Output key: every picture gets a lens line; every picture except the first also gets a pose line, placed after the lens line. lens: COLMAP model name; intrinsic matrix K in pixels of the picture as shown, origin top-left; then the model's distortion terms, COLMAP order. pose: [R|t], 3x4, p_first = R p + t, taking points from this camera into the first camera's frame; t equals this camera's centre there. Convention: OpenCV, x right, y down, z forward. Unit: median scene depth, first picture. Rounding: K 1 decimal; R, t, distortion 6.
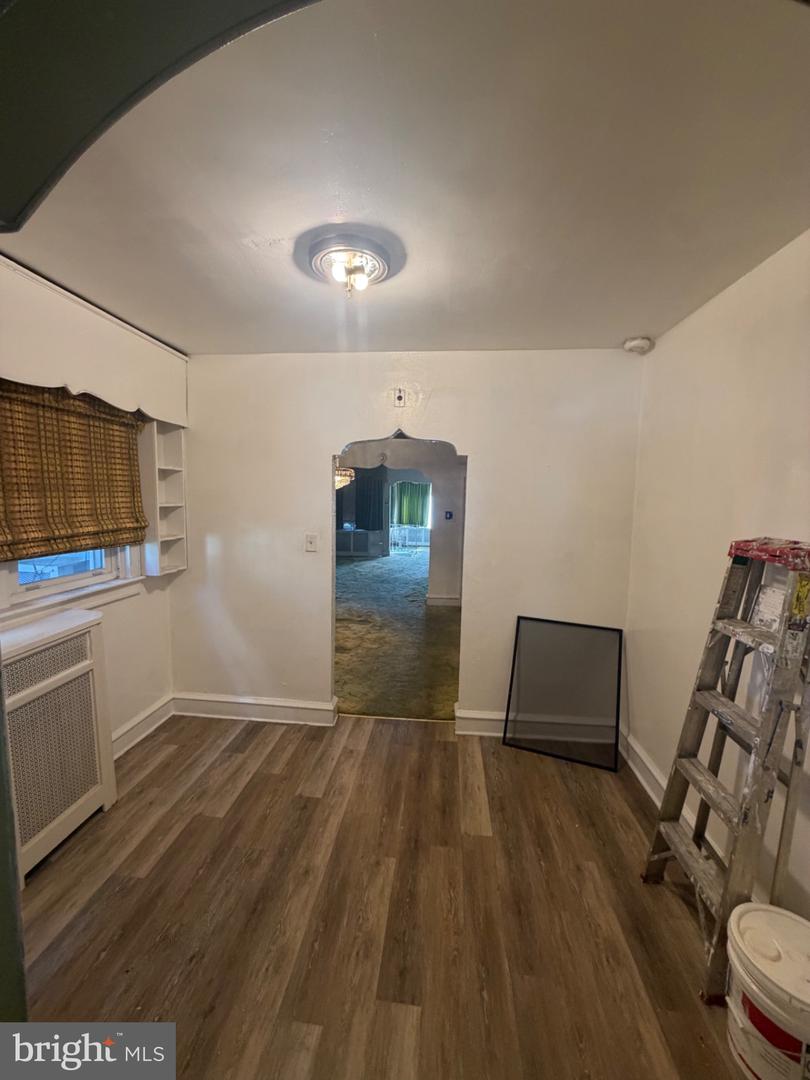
lens RADIAL K [[431.6, 0, 406.9], [0, 431.6, 535.8], [0, 0, 1]] dist [-0.000551, 0.000268]
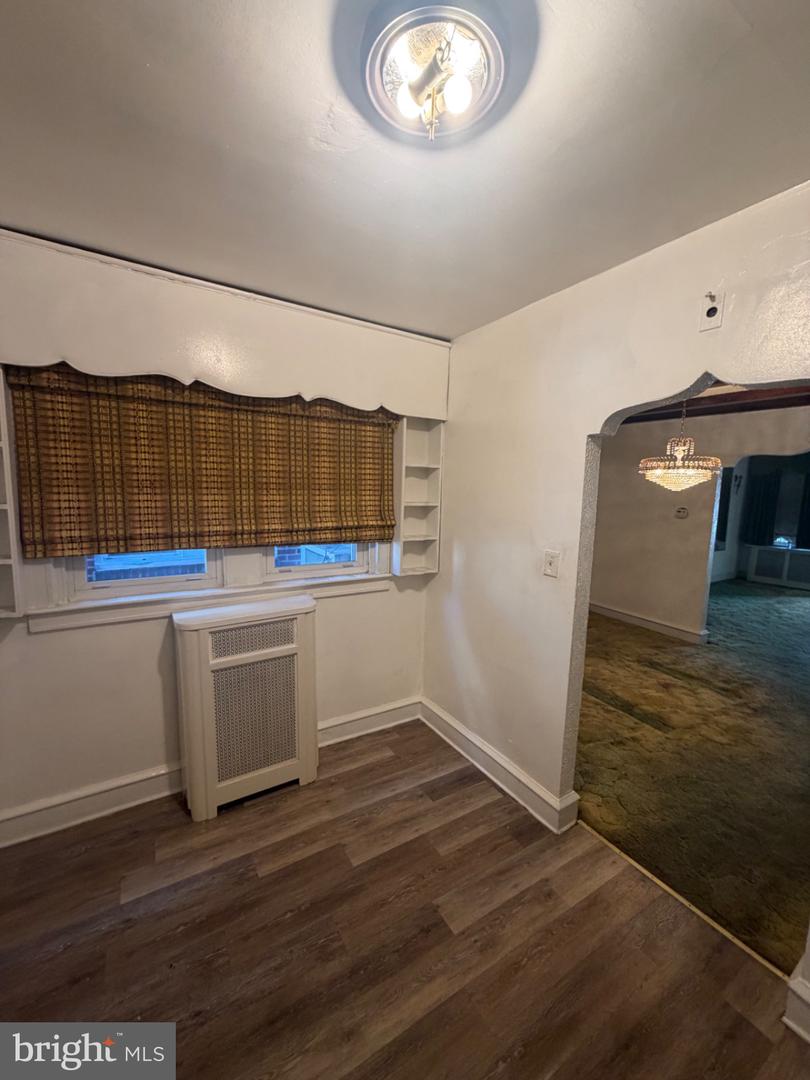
lens RADIAL K [[431.6, 0, 404.3], [0, 431.6, 536.3], [0, 0, 1]] dist [-0.000551, 0.000268]
pose [[0.599625, 0.085903, -0.795657, 0.201484], [-0.085480, 0.995409, 0.043049, -0.039764], [0.795703, 0.042199, 0.604215, 0.403613]]
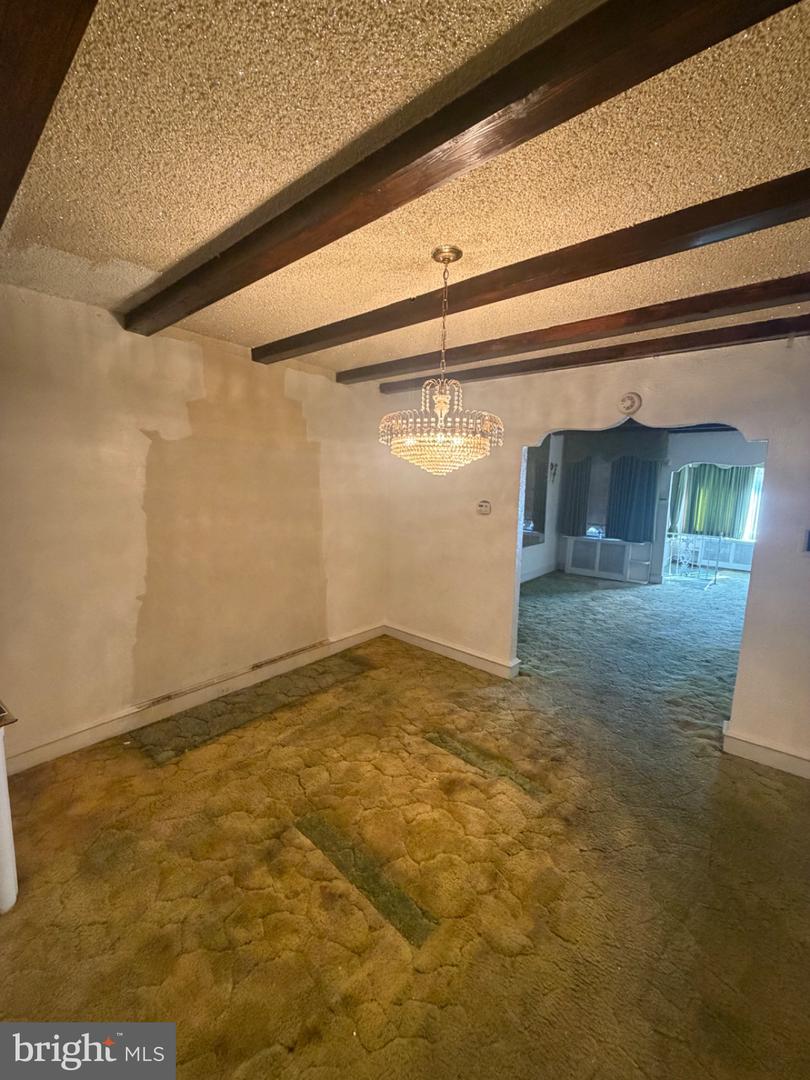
lens RADIAL K [[431.6, 0, 403.8], [0, 431.6, 539.0], [0, 0, 1]] dist [-0.000551, 0.000268]
pose [[0.814077, 0.070589, -0.576452, 0.046995], [-0.054605, 0.997492, 0.045033, -0.103605], [0.578185, -0.005183, 0.815889, 1.116968]]
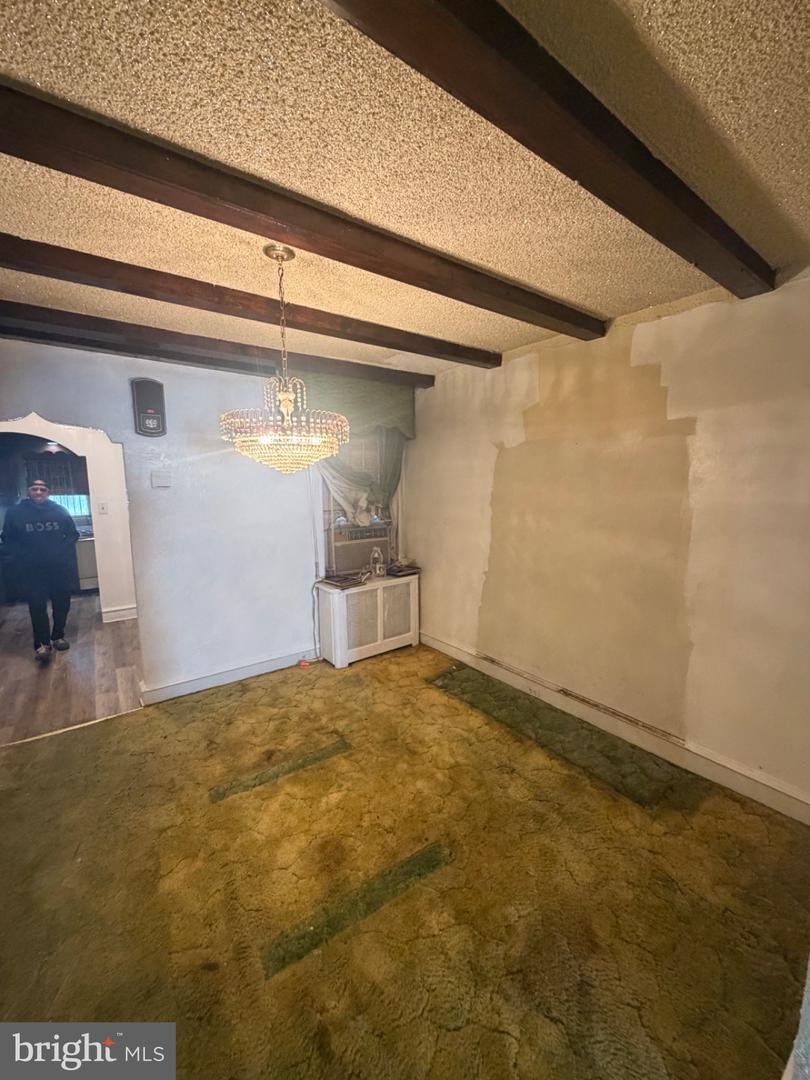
lens RADIAL K [[431.6, 0, 402.4], [0, 431.6, 537.7], [0, 0, 1]] dist [-0.000551, 0.000268]
pose [[-0.754364, 0.067714, -0.652955, 0.012160], [-0.070311, 0.980610, 0.182924, -0.210670], [0.652680, 0.183901, -0.734975, 2.311847]]
